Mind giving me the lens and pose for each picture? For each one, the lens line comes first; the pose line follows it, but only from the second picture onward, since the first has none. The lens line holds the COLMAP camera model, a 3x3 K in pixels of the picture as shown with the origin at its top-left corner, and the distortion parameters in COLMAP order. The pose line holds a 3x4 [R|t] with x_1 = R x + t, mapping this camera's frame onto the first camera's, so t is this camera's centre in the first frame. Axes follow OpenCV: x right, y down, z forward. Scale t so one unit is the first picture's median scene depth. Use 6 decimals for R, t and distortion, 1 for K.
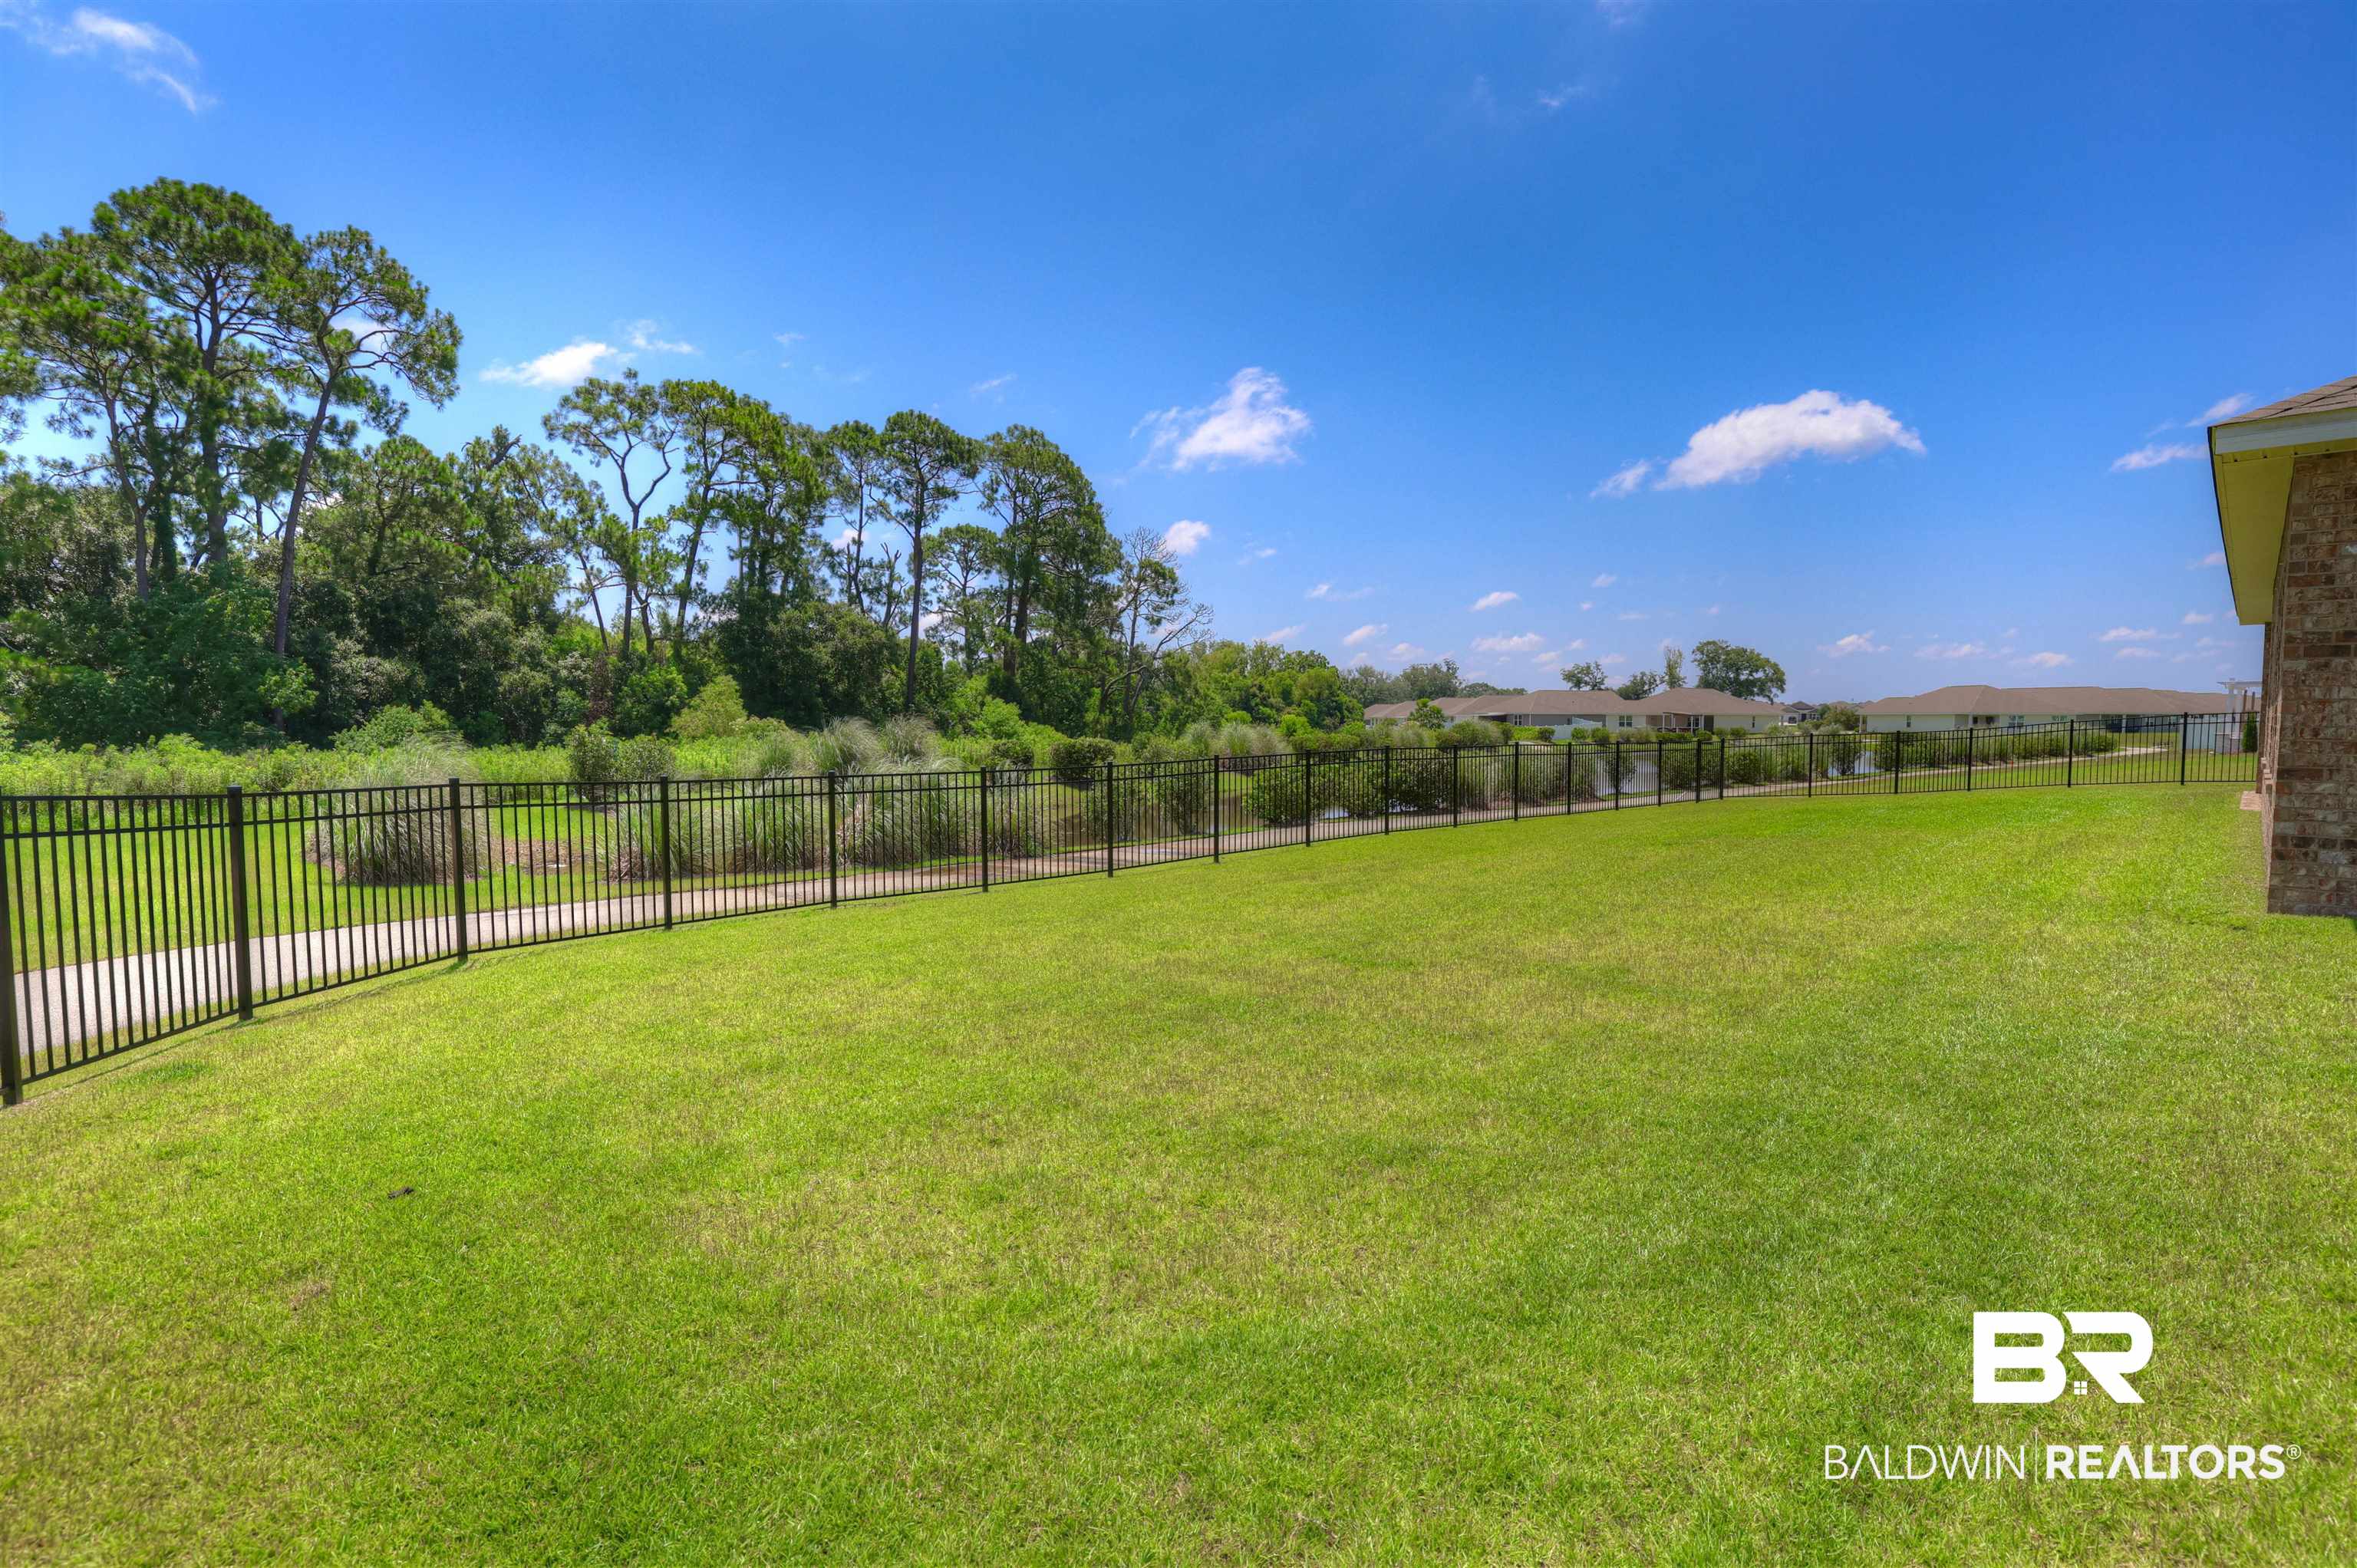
lens RADIAL K [[1089.2, 0, 1174.6], [0, 1089.2, 775.8], [0, 0, 1]] dist [-0.018623, 0.001924]
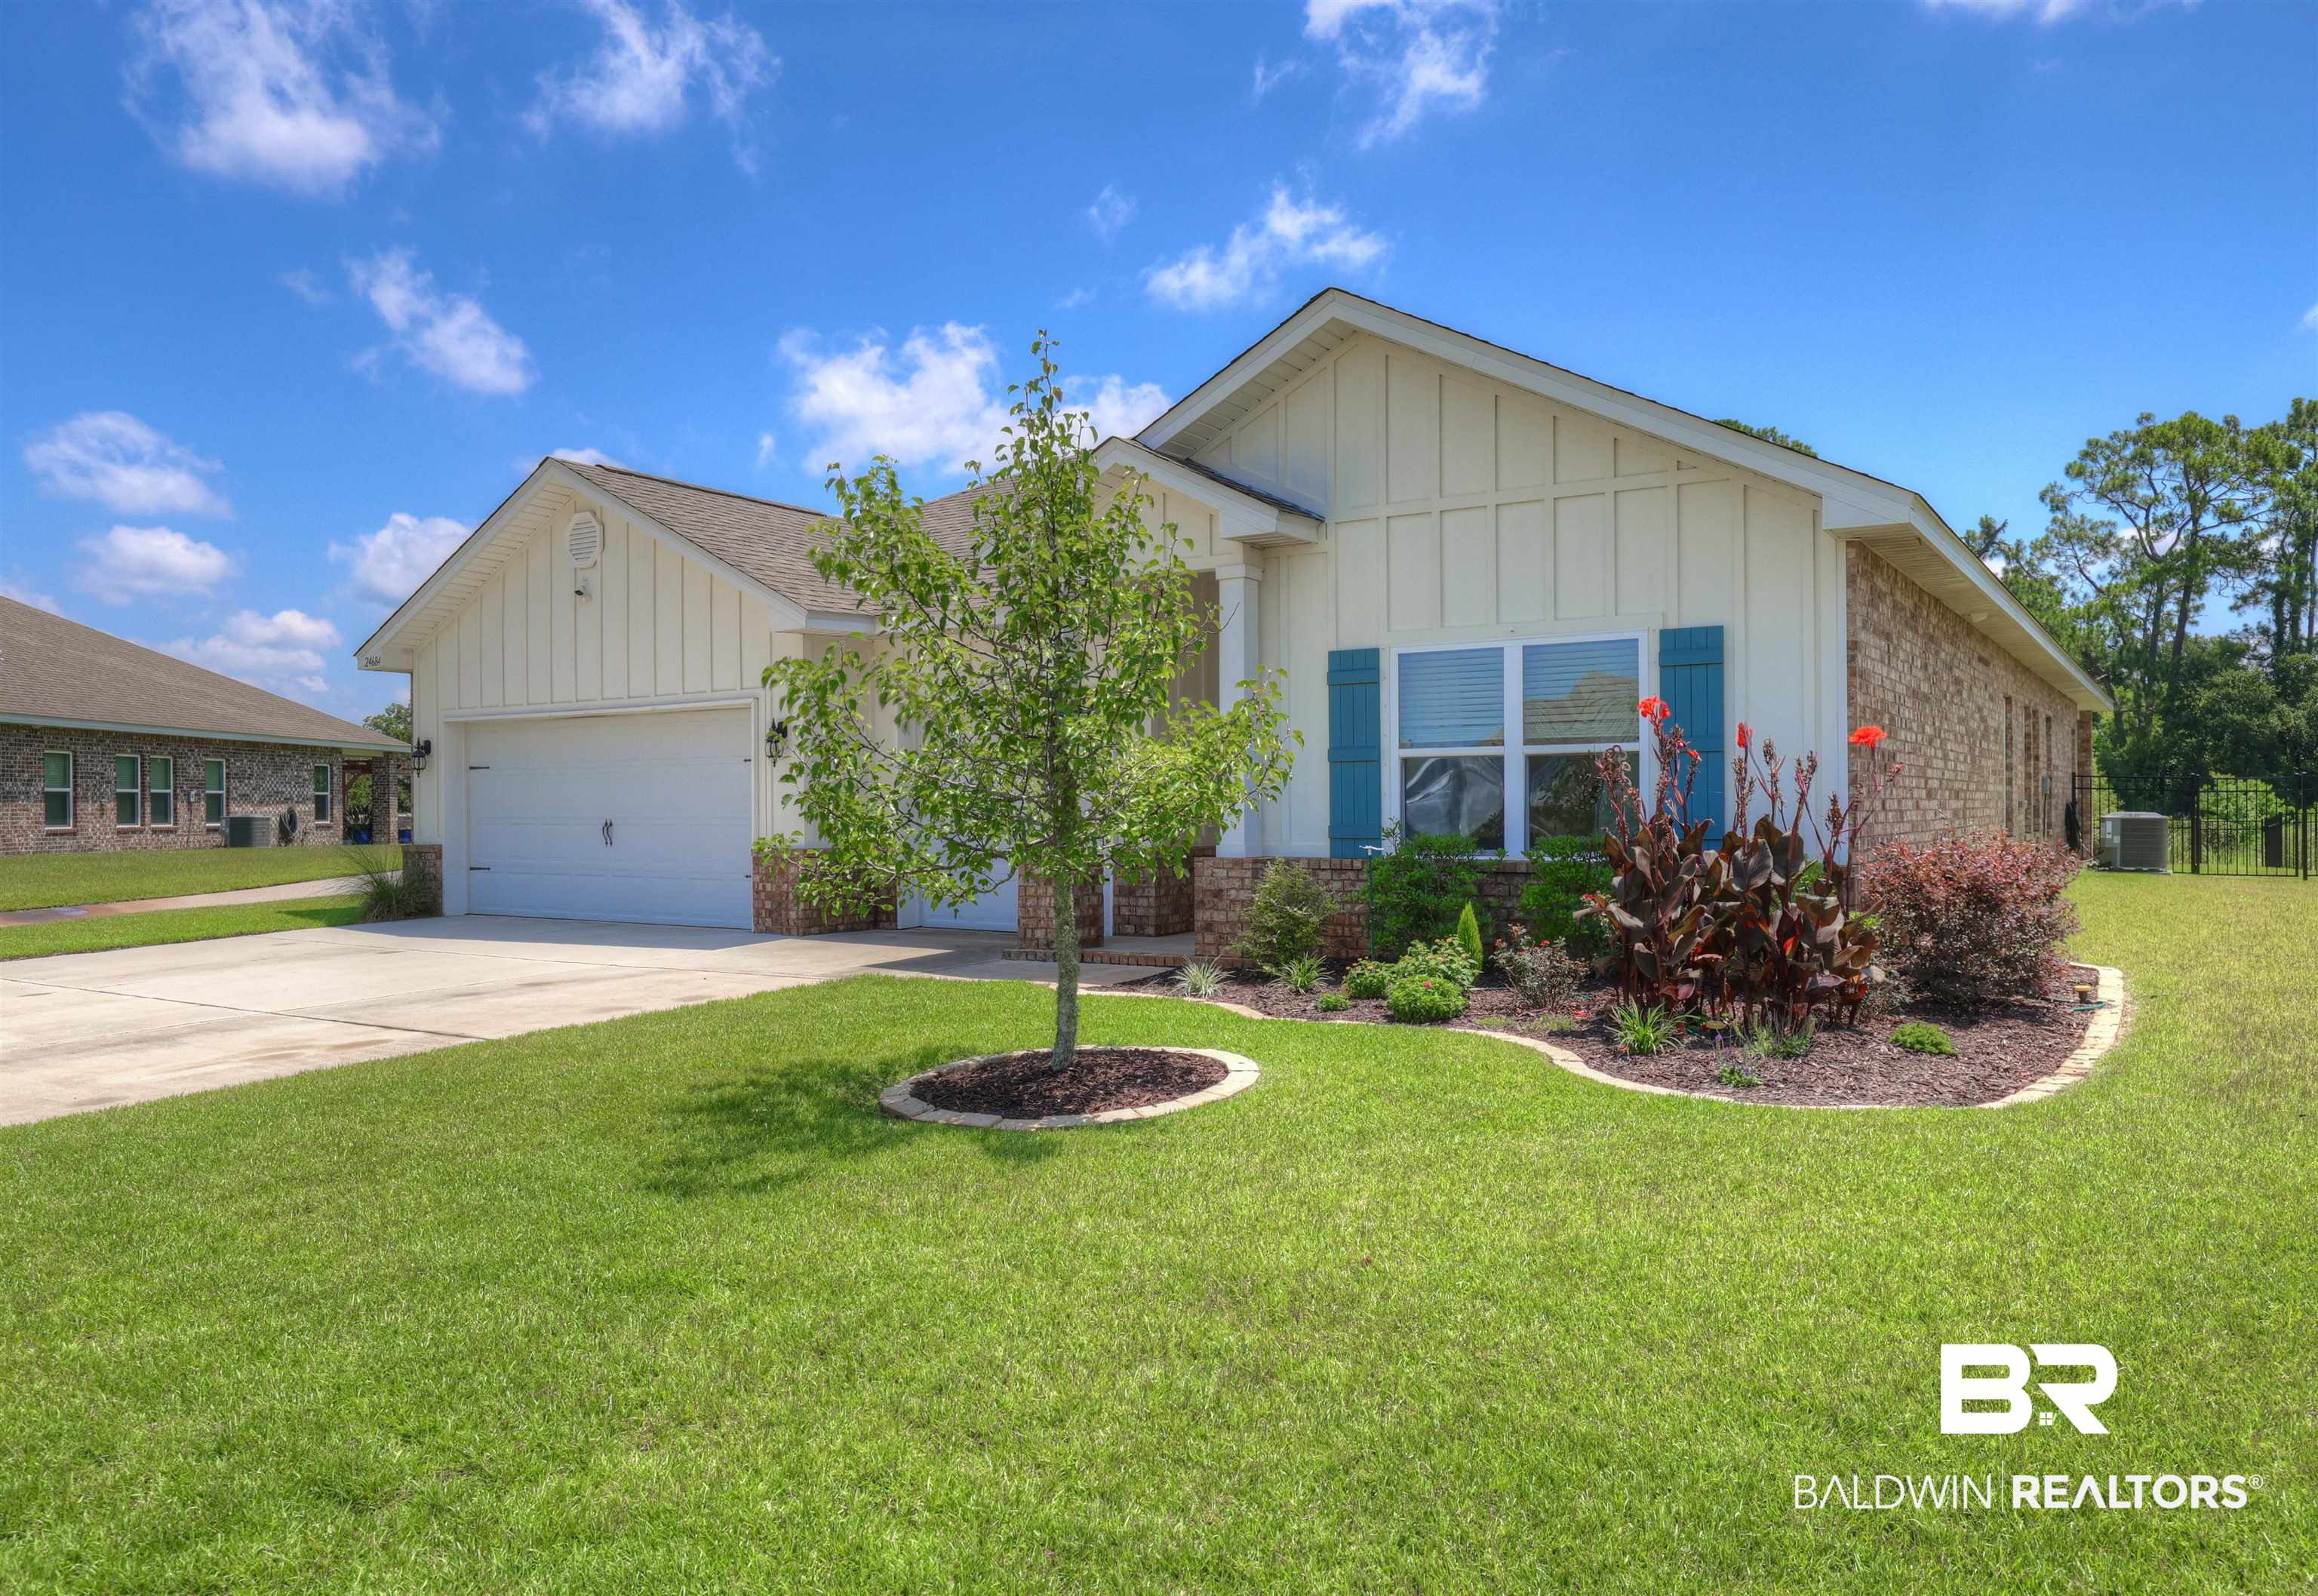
lens RADIAL K [[1620.6, 0, 1151.3], [0, 1620.6, 796.5], [0, 0, 1]] dist [0.027750, 0.000643]
pose [[0.219566, -0.008899, -0.975557, 0.513976], [-0.040982, 0.998992, -0.018337, 0.003610], [0.974736, 0.044007, 0.218980, -0.077897]]
